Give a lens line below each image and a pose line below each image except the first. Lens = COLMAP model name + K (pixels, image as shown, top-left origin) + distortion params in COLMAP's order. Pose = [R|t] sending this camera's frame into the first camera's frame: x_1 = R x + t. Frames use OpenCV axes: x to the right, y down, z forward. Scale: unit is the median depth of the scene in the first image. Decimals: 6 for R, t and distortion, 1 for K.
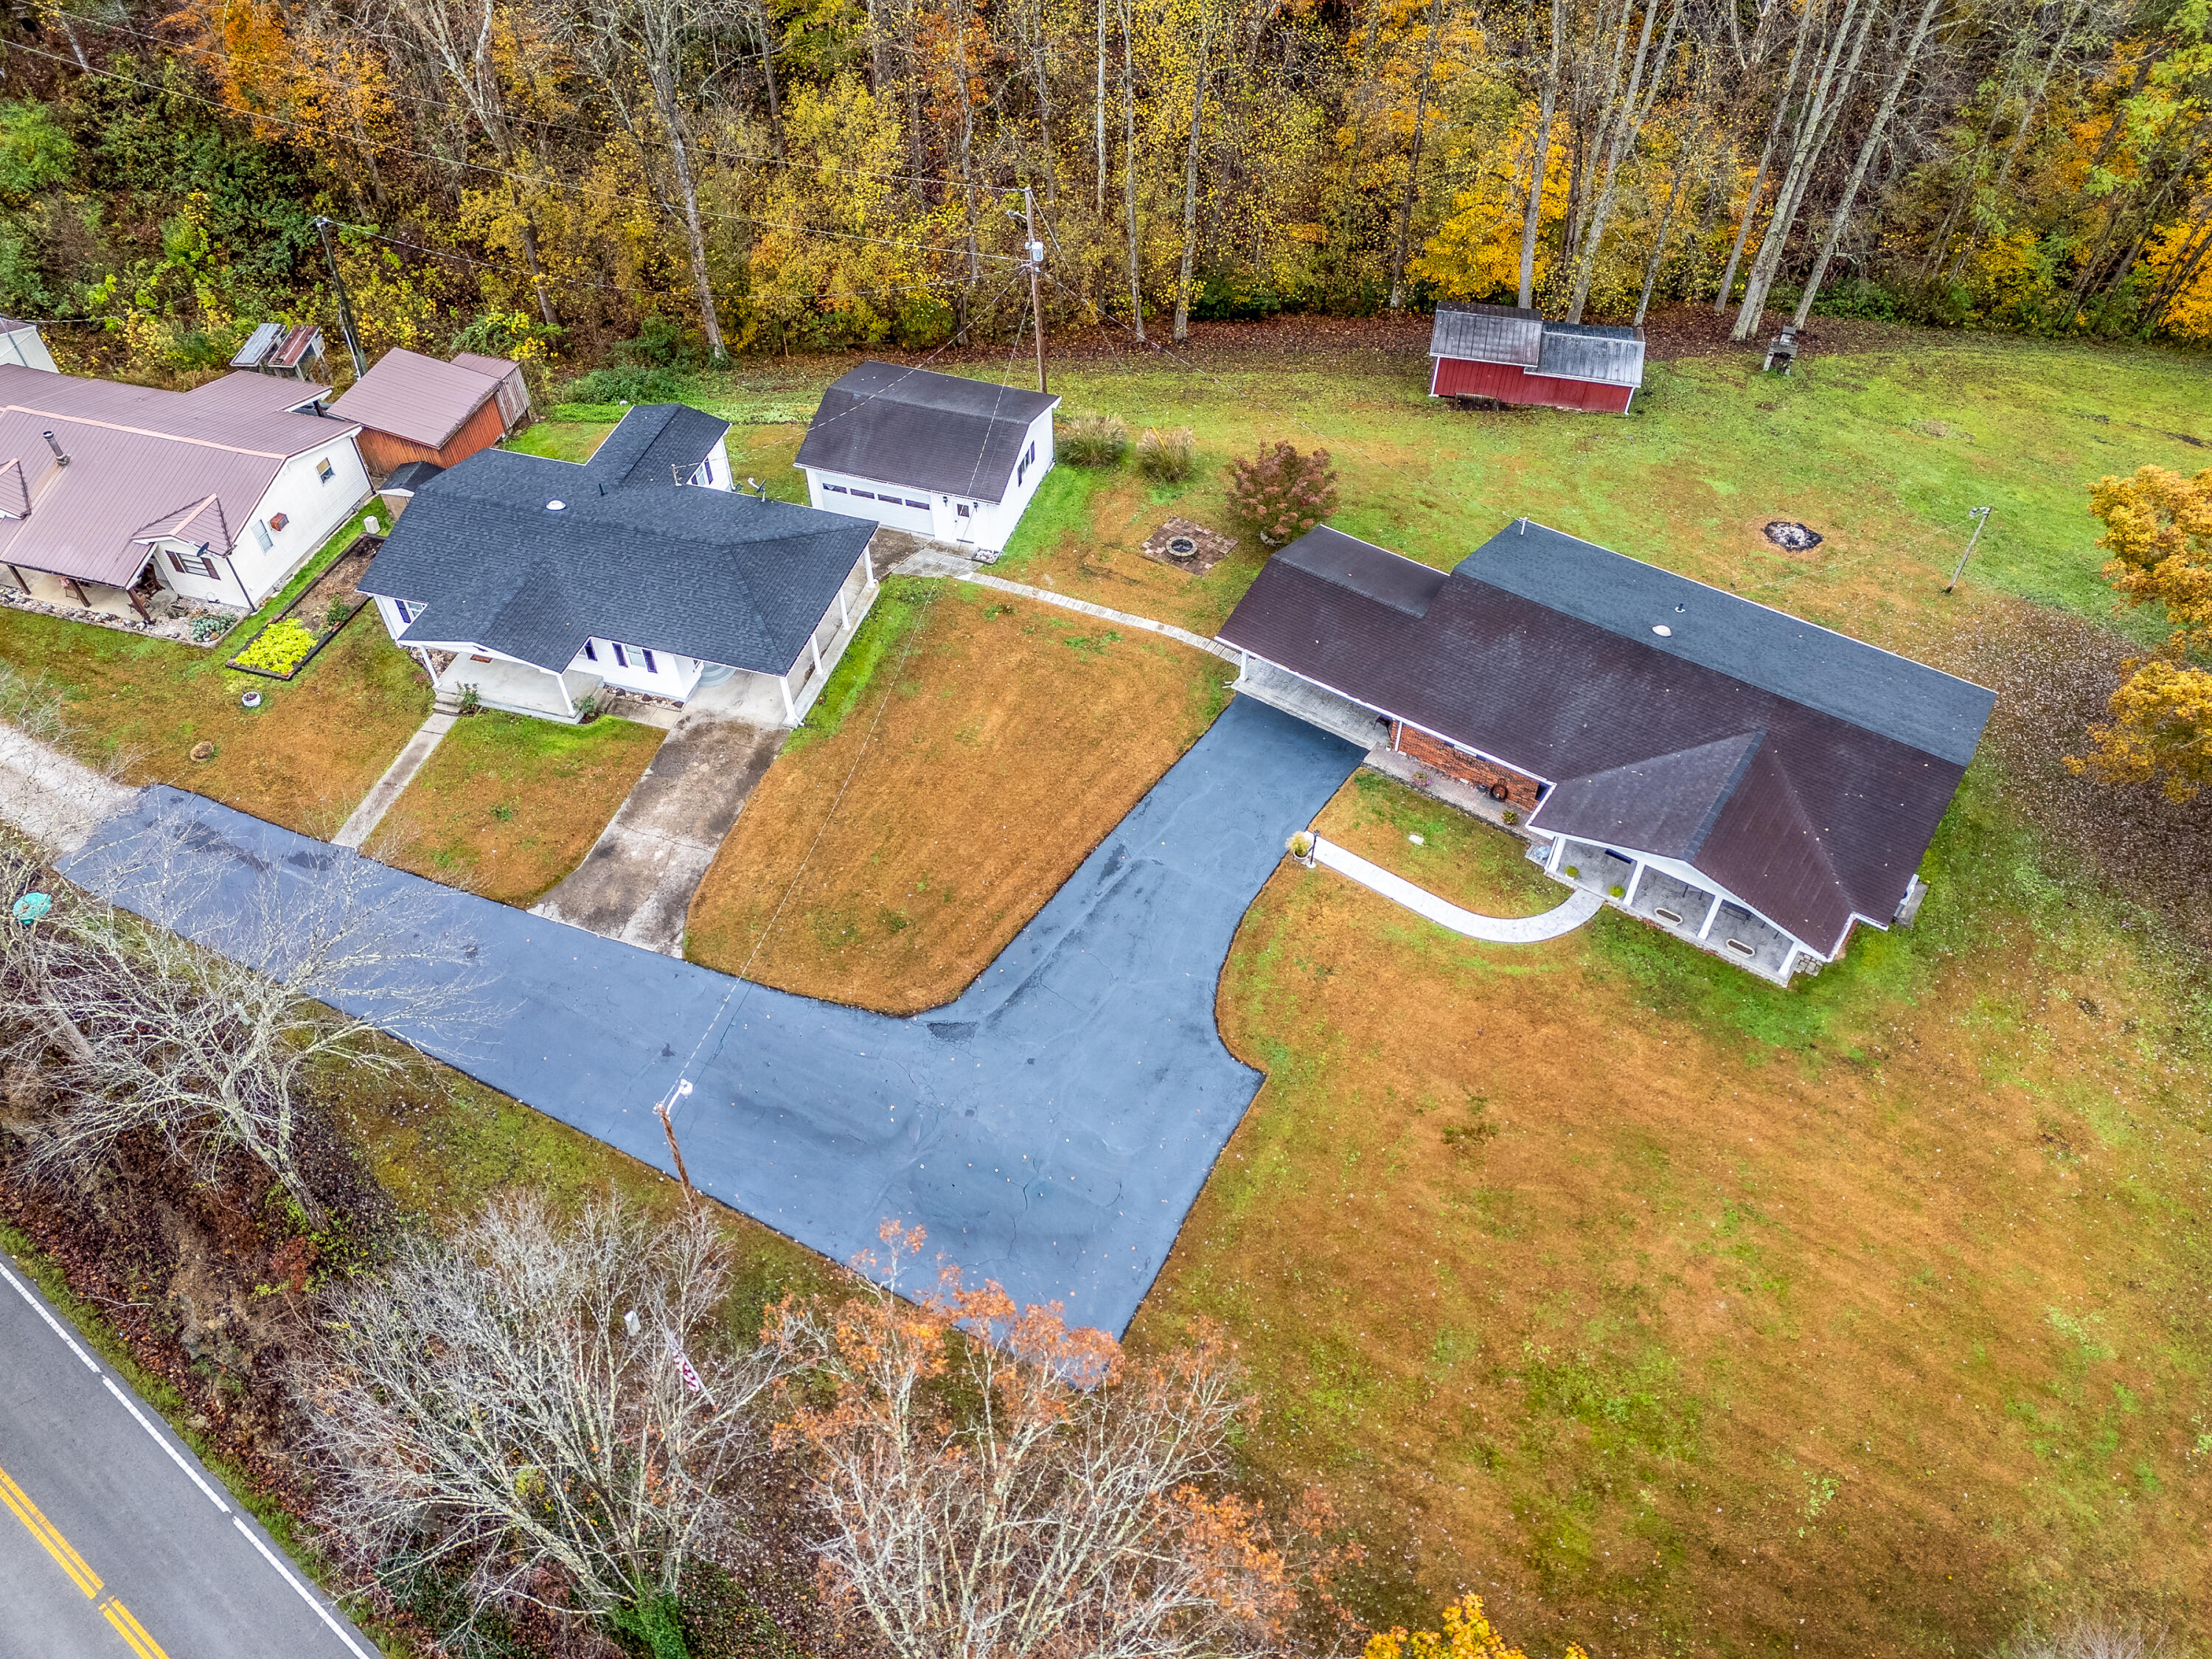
lens RADIAL K [[1644.6, 0, 1093.6], [0, 1644.6, 827.5], [0, 0, 1]] dist [0.072700, -0.060532]
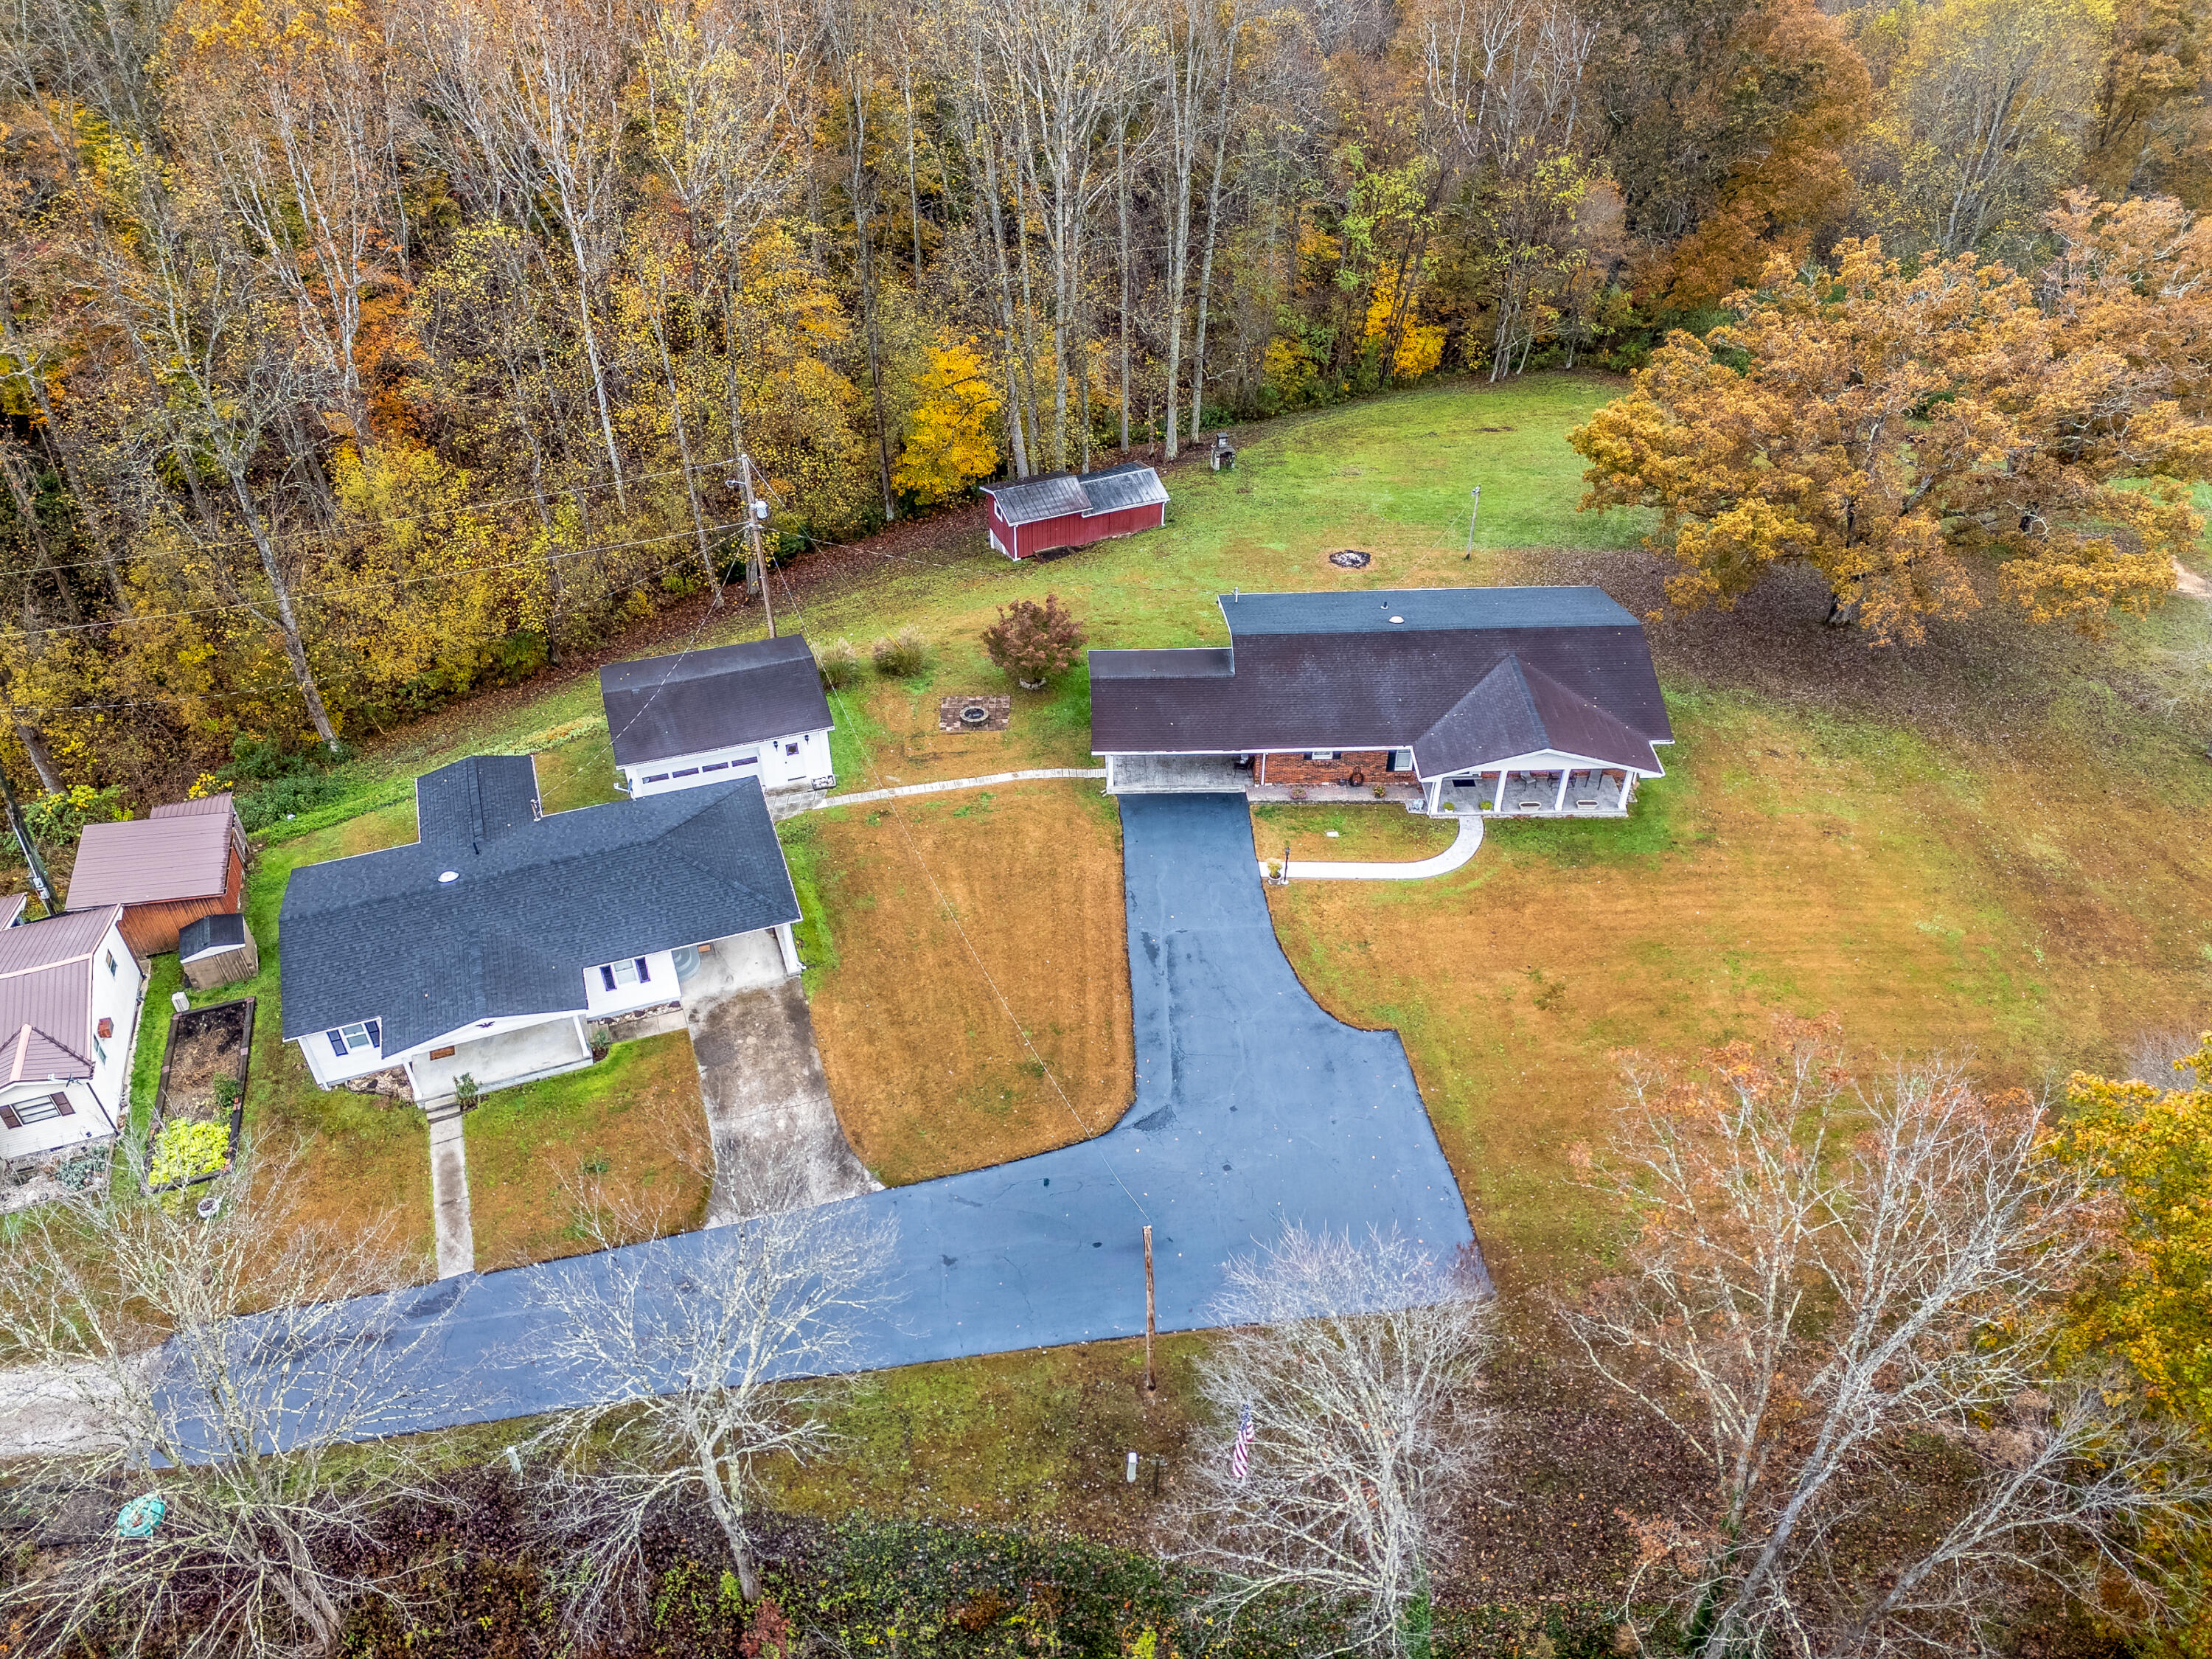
lens RADIAL K [[1644.6, 0, 1098.9], [0, 1644.6, 829.9], [0, 0, 1]] dist [0.072700, -0.060532]
pose [[0.810123, -0.365305, 0.458534, -0.475175], [0.436576, 0.897925, -0.055970, -0.002955], [-0.391283, 0.245527, 0.886913, 0.008775]]
